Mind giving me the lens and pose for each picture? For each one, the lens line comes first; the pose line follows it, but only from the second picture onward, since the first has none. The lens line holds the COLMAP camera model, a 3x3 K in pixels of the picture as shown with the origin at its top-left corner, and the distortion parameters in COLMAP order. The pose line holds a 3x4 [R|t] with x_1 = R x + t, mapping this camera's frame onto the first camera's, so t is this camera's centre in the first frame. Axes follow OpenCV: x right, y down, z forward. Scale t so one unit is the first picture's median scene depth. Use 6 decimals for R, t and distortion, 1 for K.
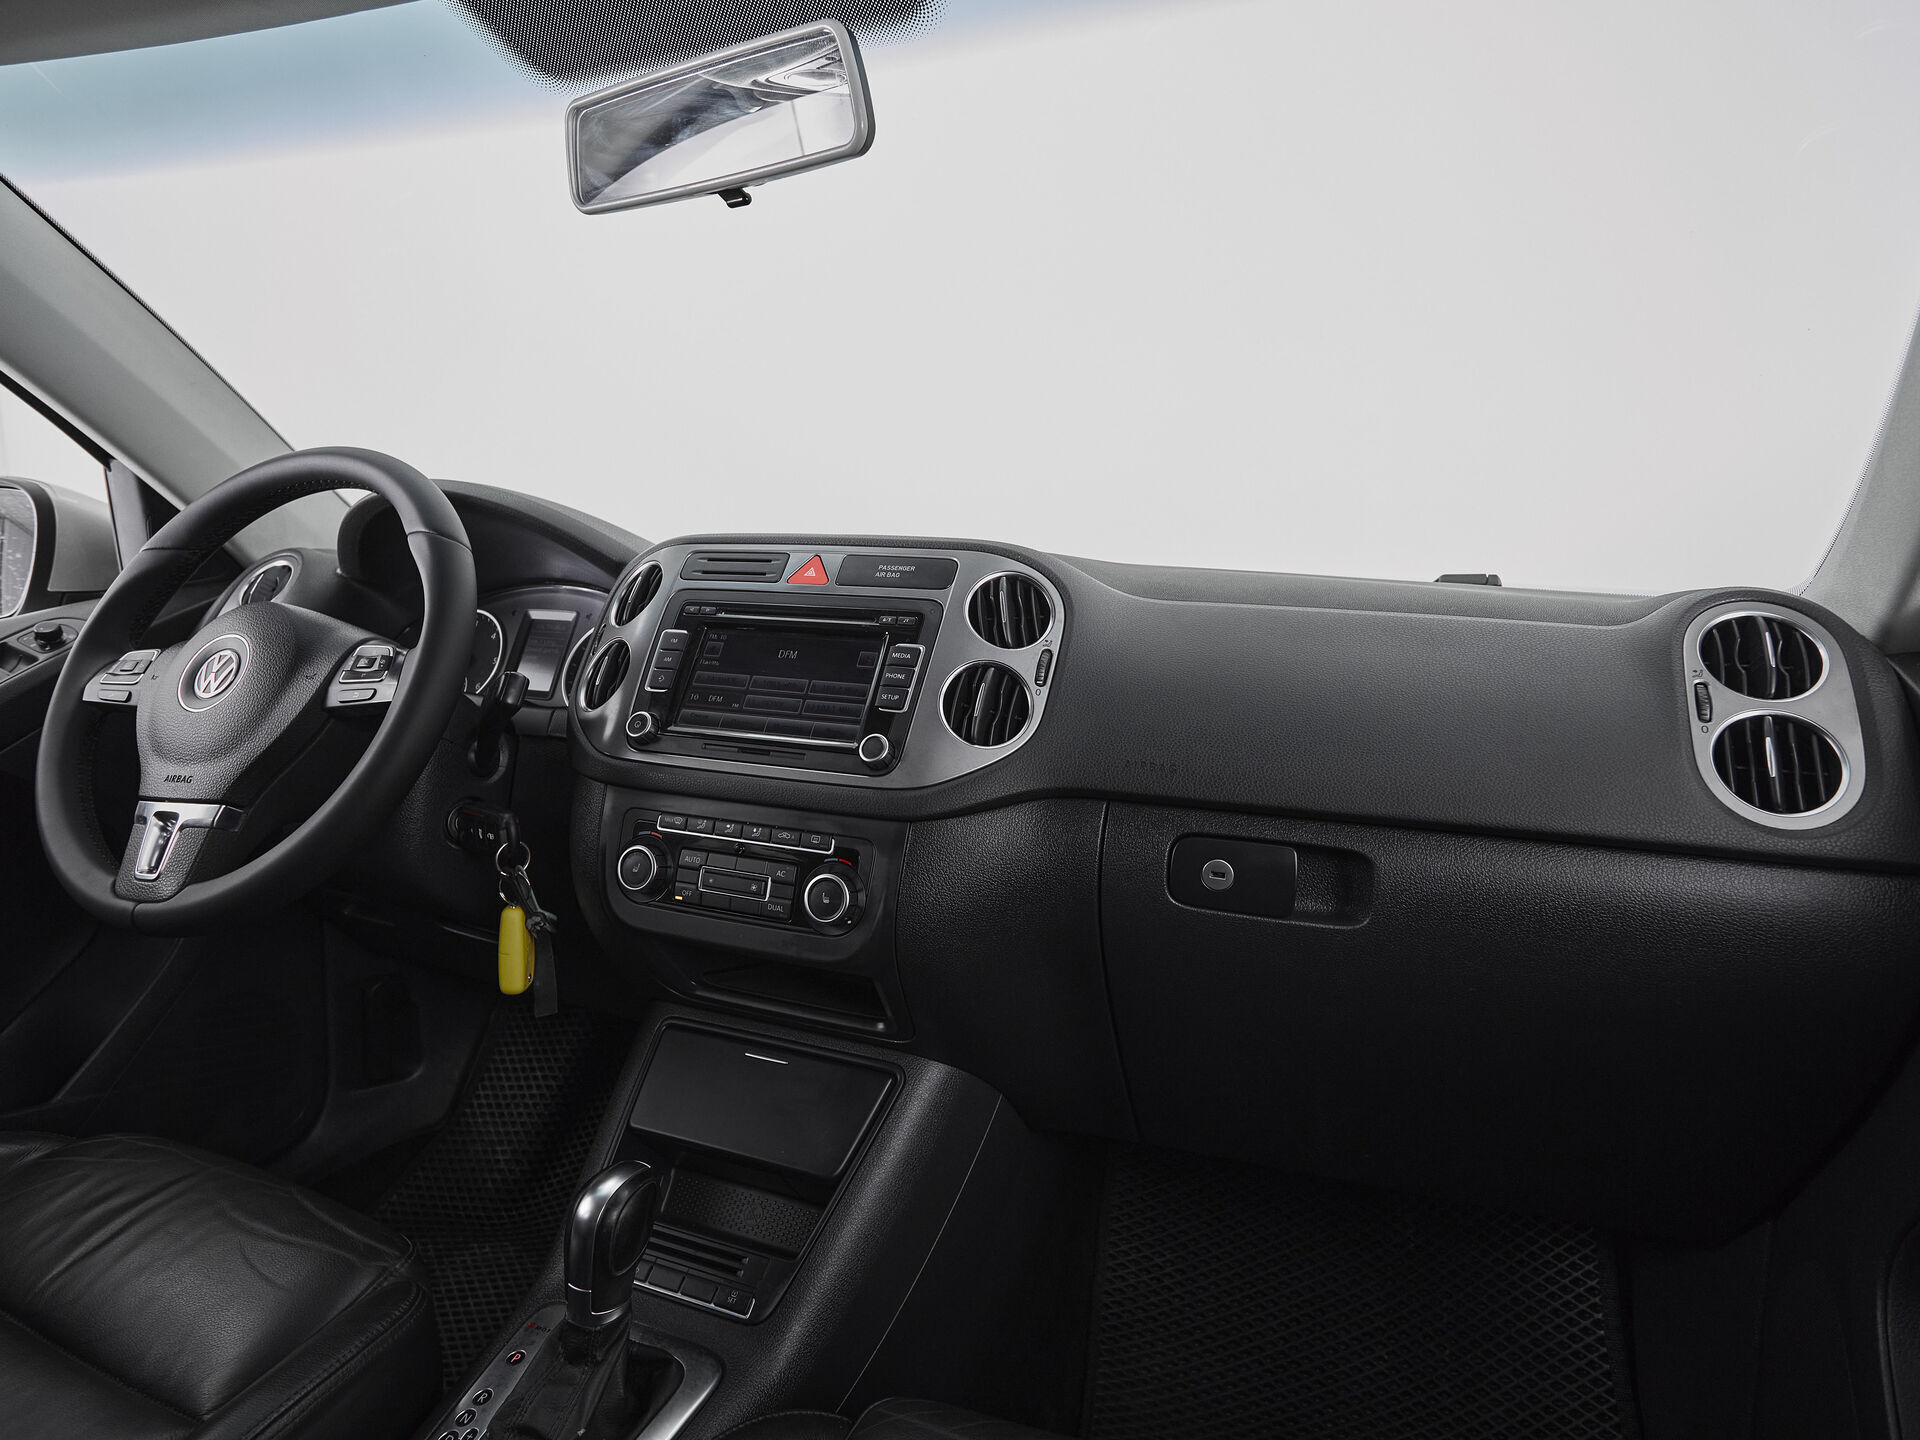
lens RADIAL K [[1048.5, 0, 960.0], [0, 1048.5, 720.0], [0, 0, 1]] dist [-0.005976, -0.000270]
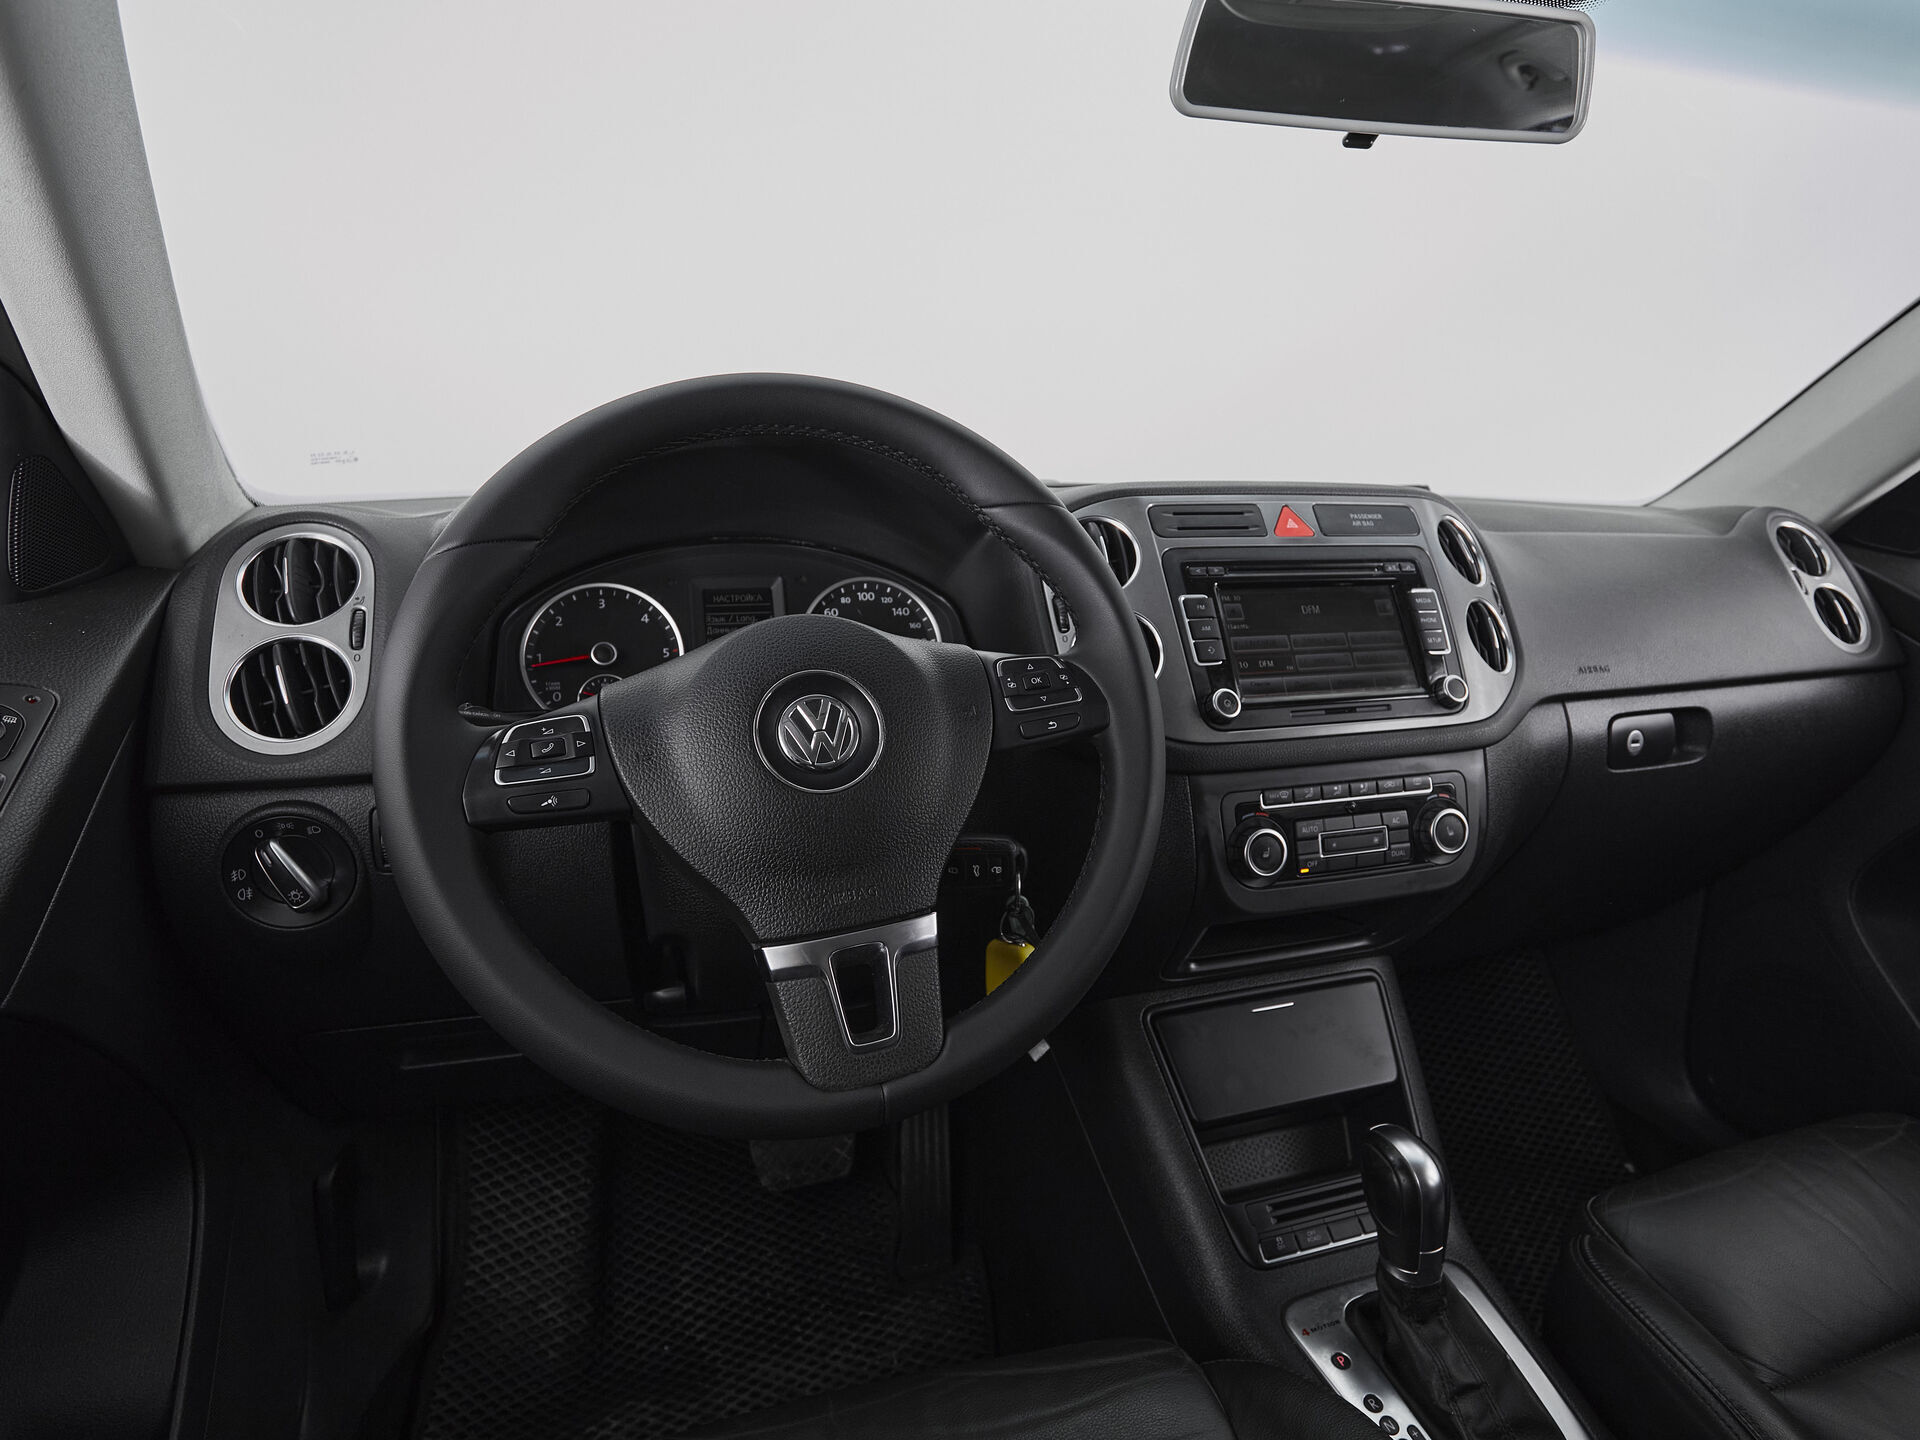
lens RADIAL K [[1082.4, 0, 997.4], [0, 1082.4, 695.8], [0, 0, 1]] dist [-0.006612, -0.001965]
pose [[0.763004, -0.159002, 0.626533, -1.072395], [0.096881, 0.986456, 0.132360, -0.149916], [-0.639092, -0.040292, 0.768074, 0.404536]]
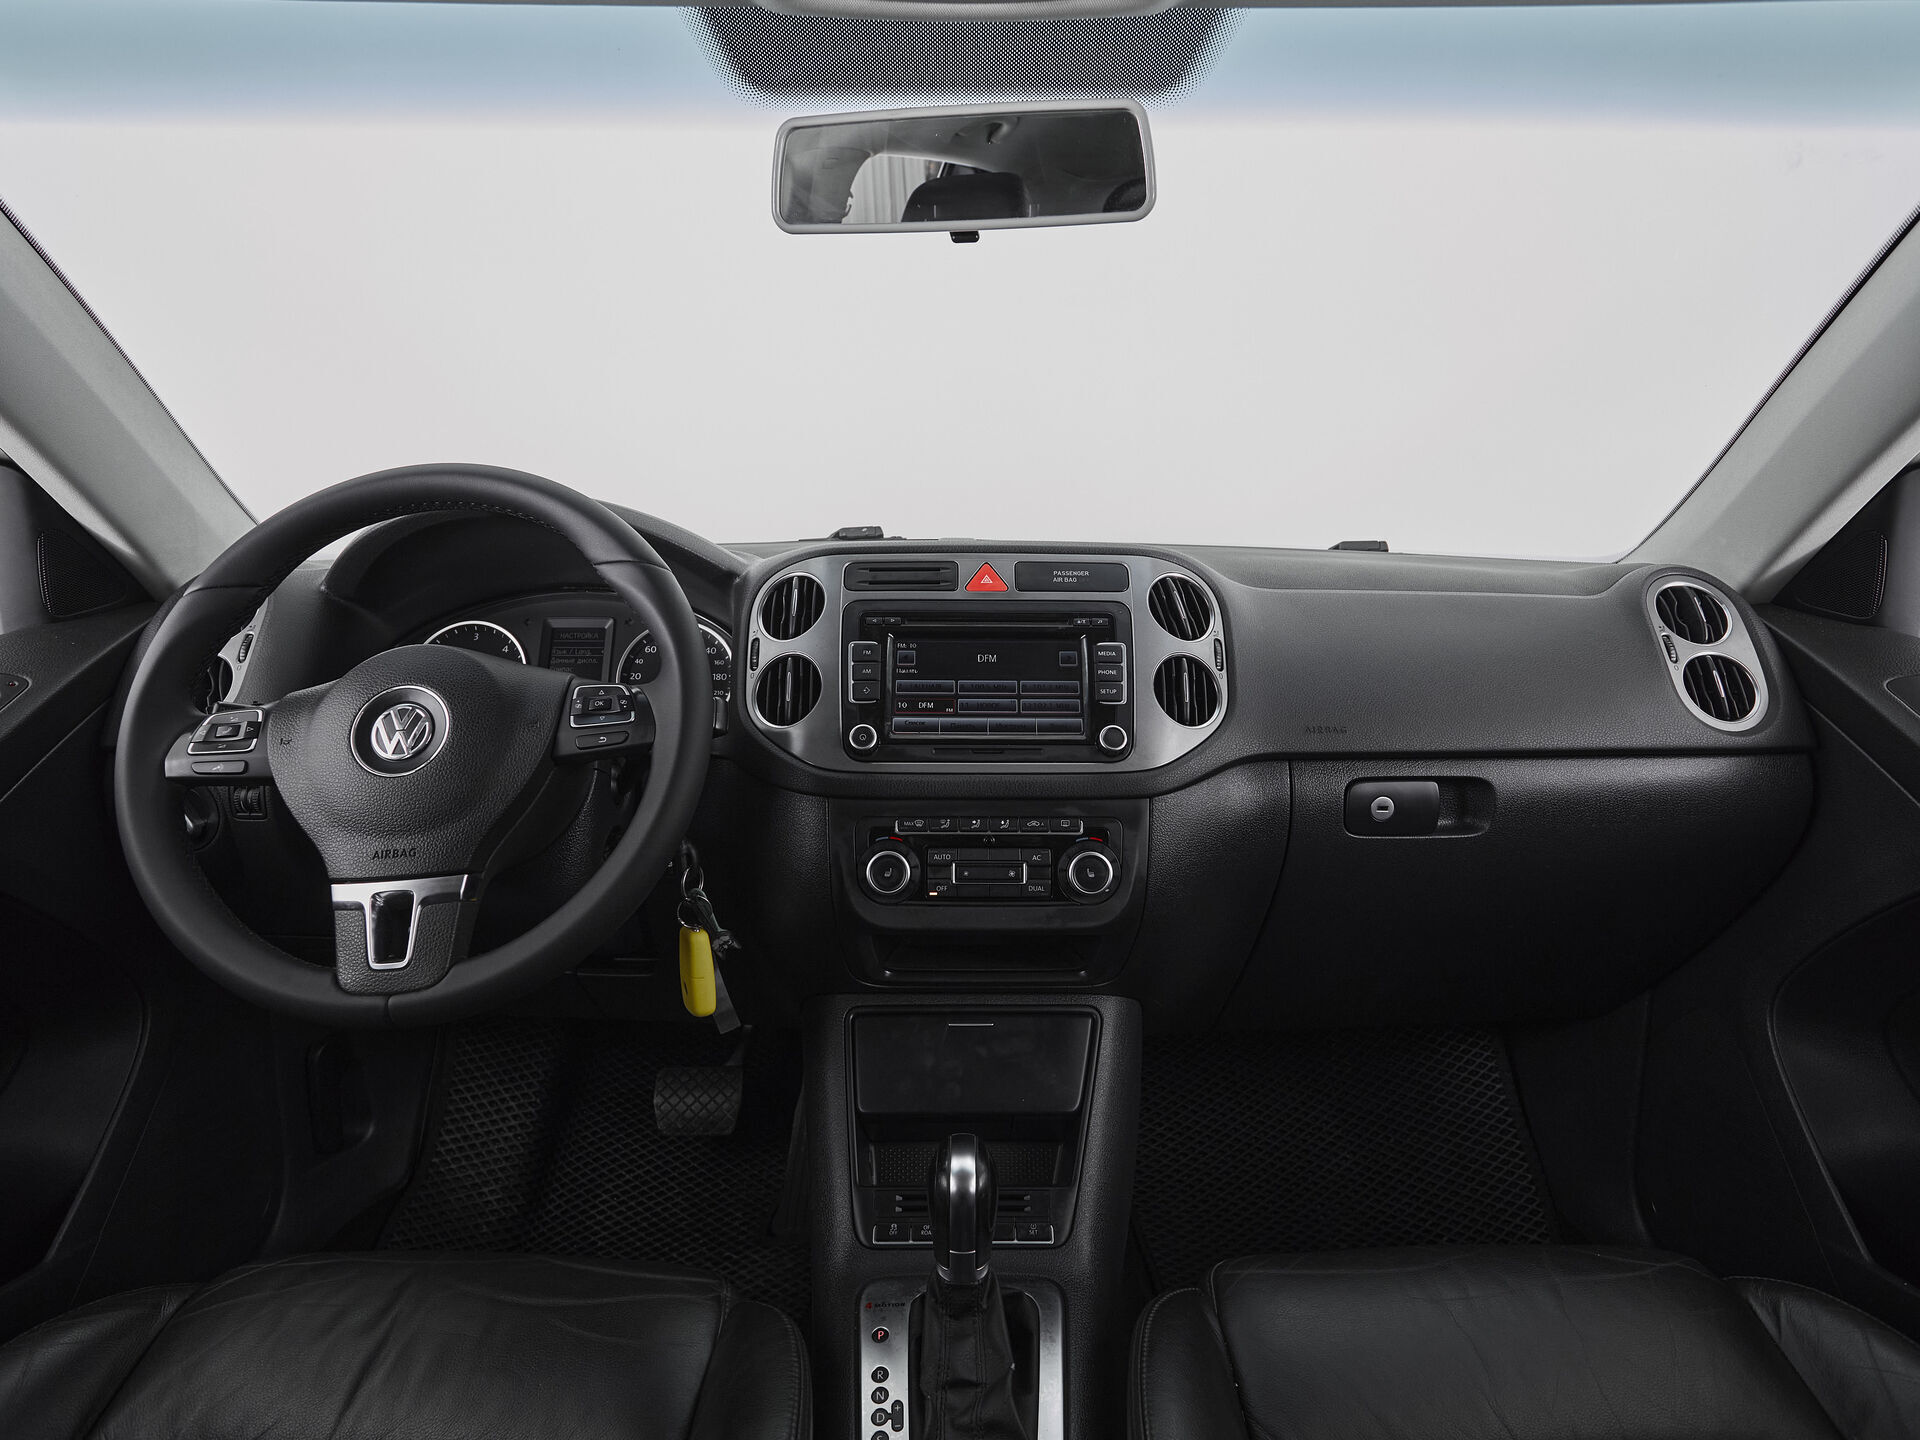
lens RADIAL K [[1048.5, 0, 960.0], [0, 1048.5, 720.0], [0, 0, 1]] dist [-0.005976, -0.000270]
pose [[0.929763, -0.101404, 0.353918, -0.593705], [0.076936, 0.993611, 0.082573, -0.092858], [-0.360030, -0.049545, 0.931624, -0.005471]]
